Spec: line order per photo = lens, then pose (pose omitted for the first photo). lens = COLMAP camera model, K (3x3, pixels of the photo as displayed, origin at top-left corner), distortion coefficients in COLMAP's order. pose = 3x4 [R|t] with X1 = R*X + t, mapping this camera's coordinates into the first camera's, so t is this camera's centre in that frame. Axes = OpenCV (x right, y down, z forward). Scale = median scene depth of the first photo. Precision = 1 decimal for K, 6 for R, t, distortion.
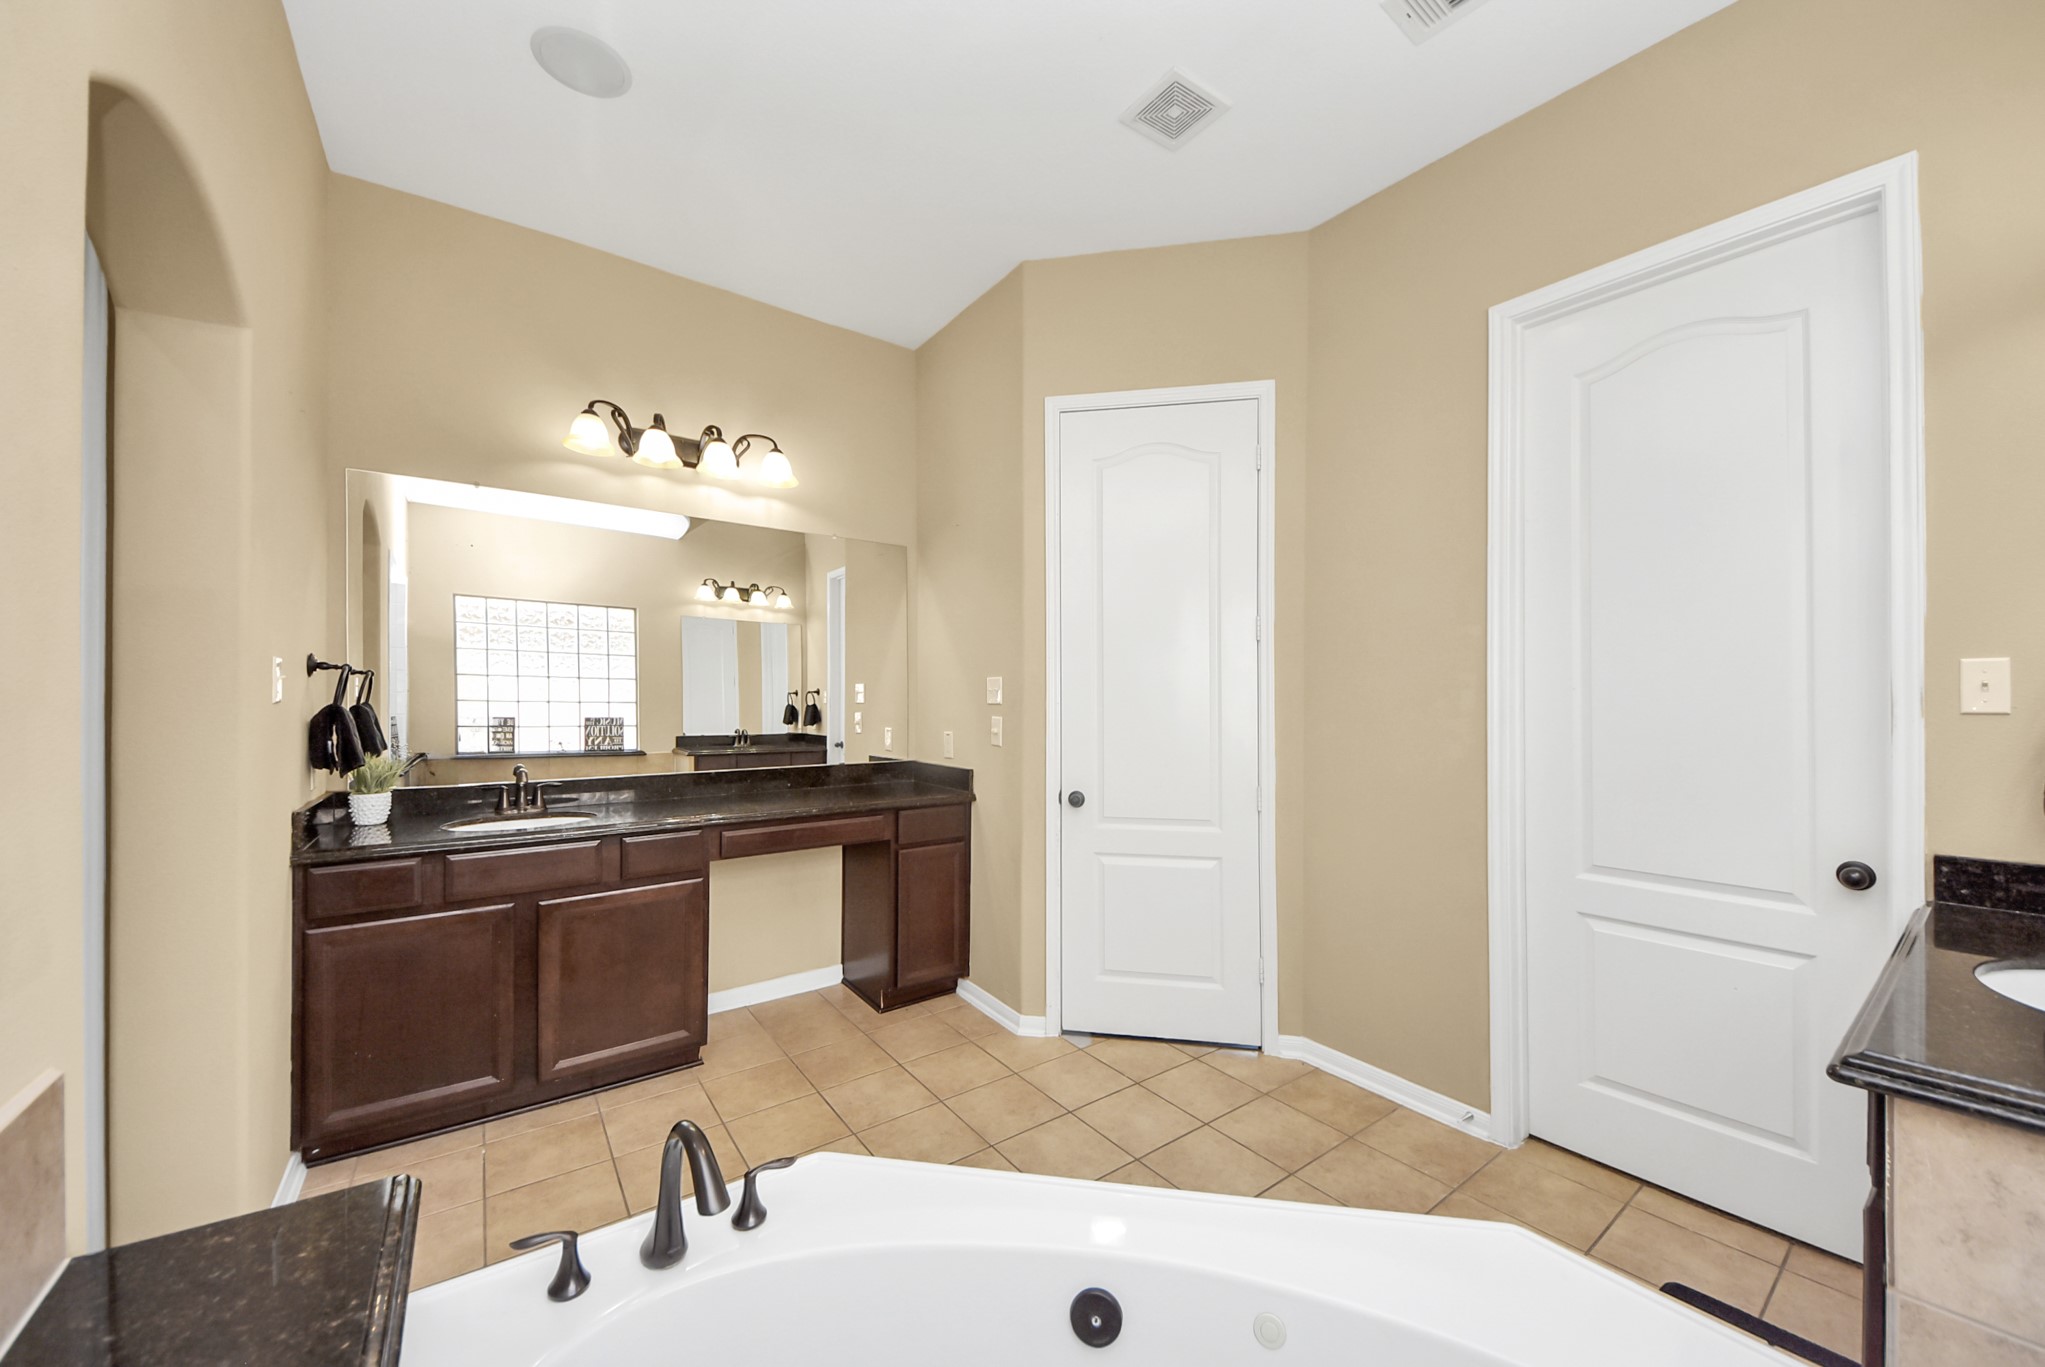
lens RADIAL K [[747.0, 0, 1036.8], [0, 747.0, 679.0], [0, 0, 1]] dist [0.002406, -0.000147]
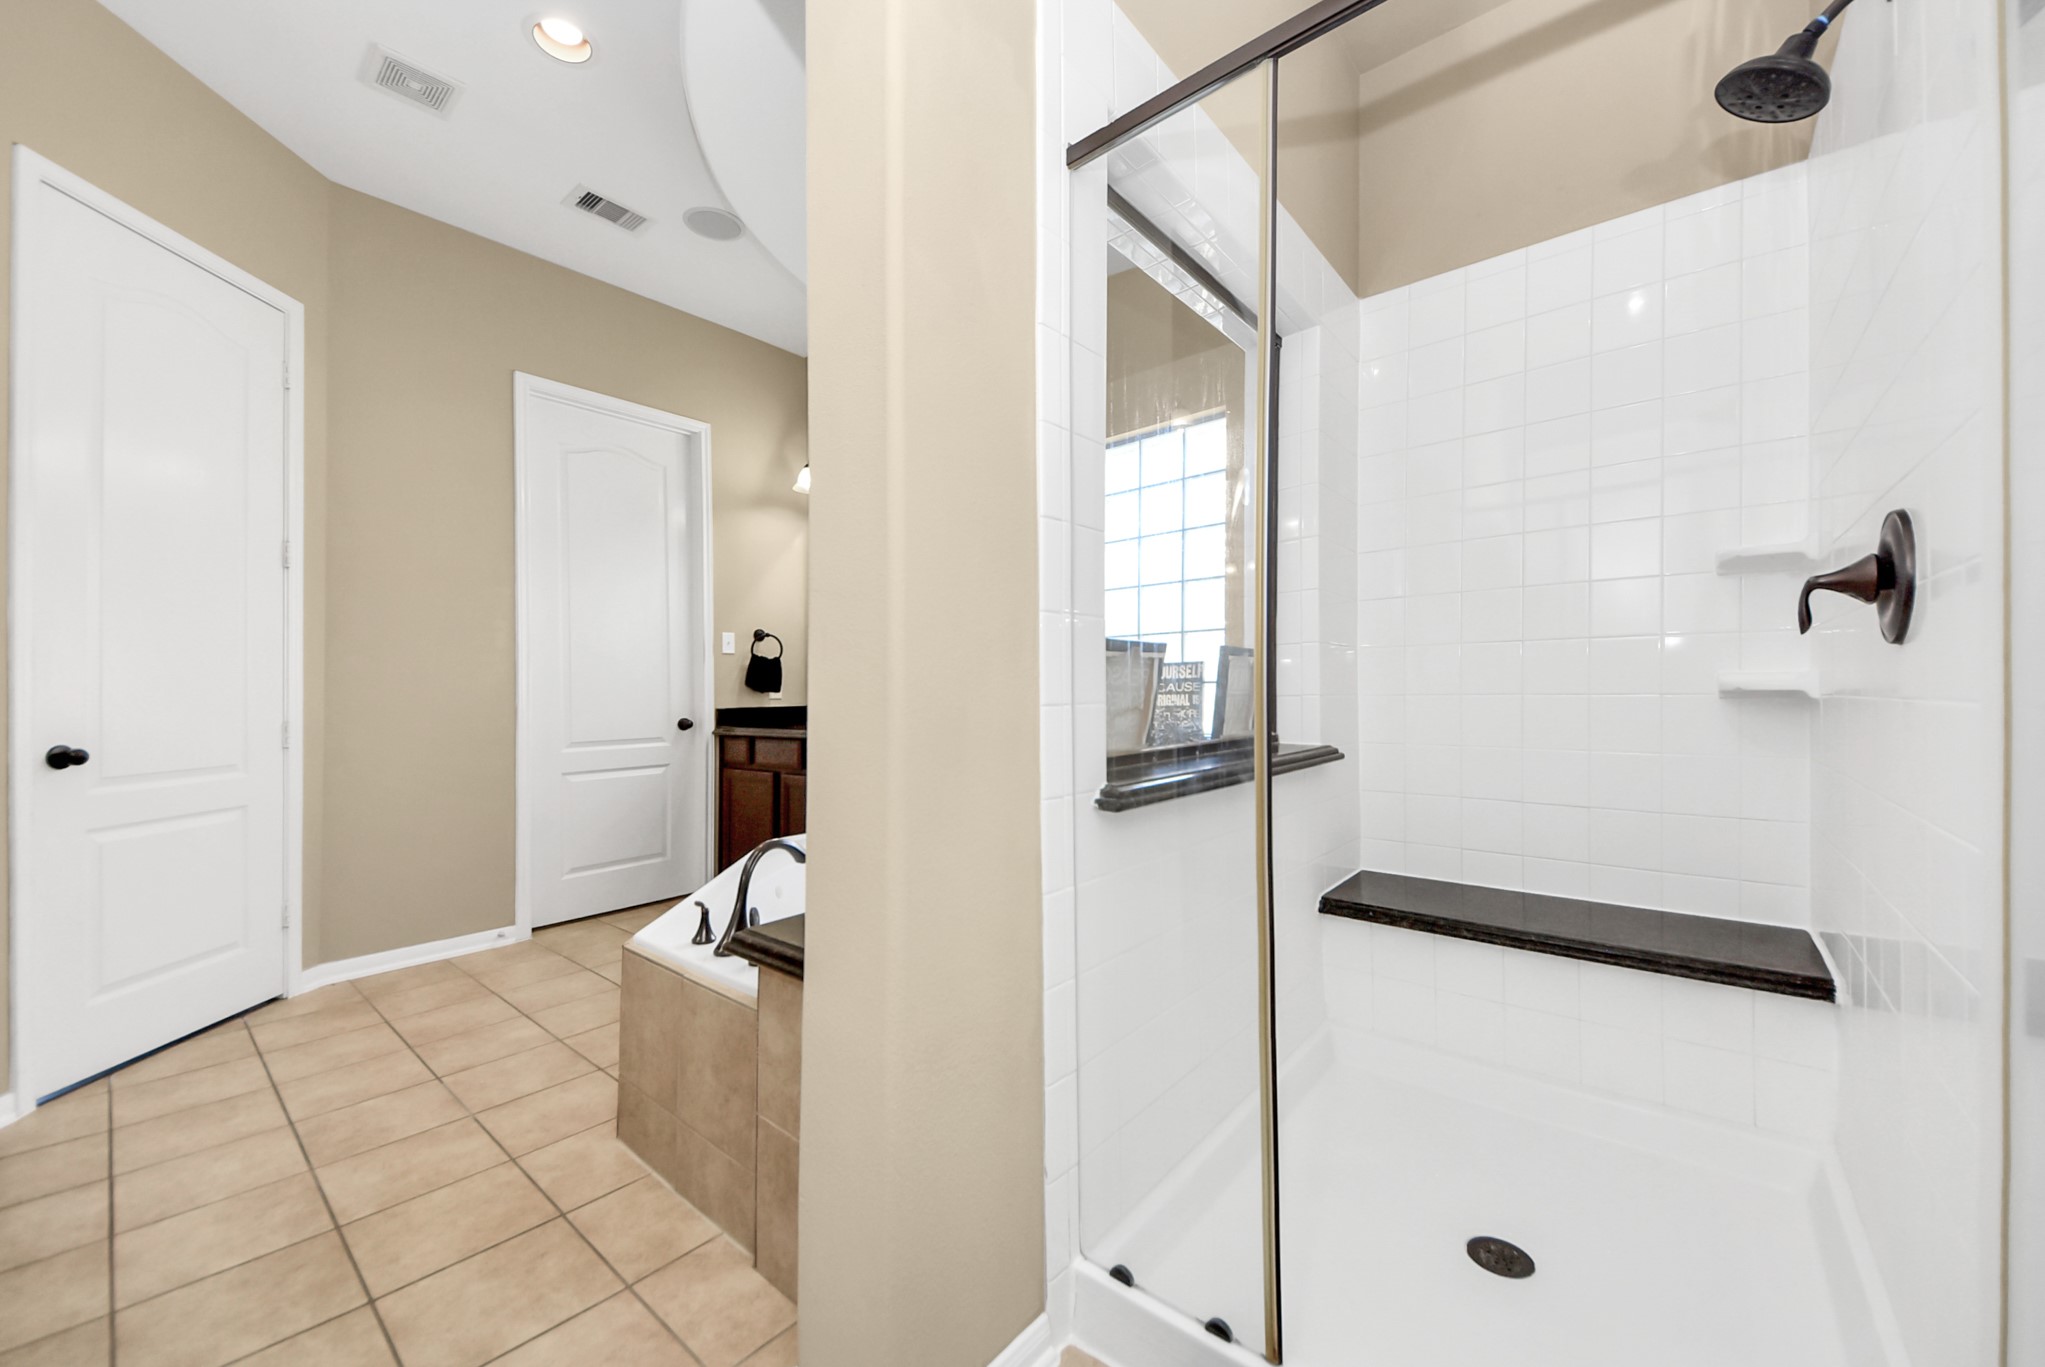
lens RADIAL K [[747.0, 0, 1022.3], [0, 747.0, 685.3], [0, 0, 1]] dist [0.002406, -0.000147]
pose [[-0.212245, 0.000138, 0.977217, -1.006681], [-0.022142, 0.999743, -0.004951, 0.095055], [-0.976966, -0.022688, -0.212187, 0.343289]]
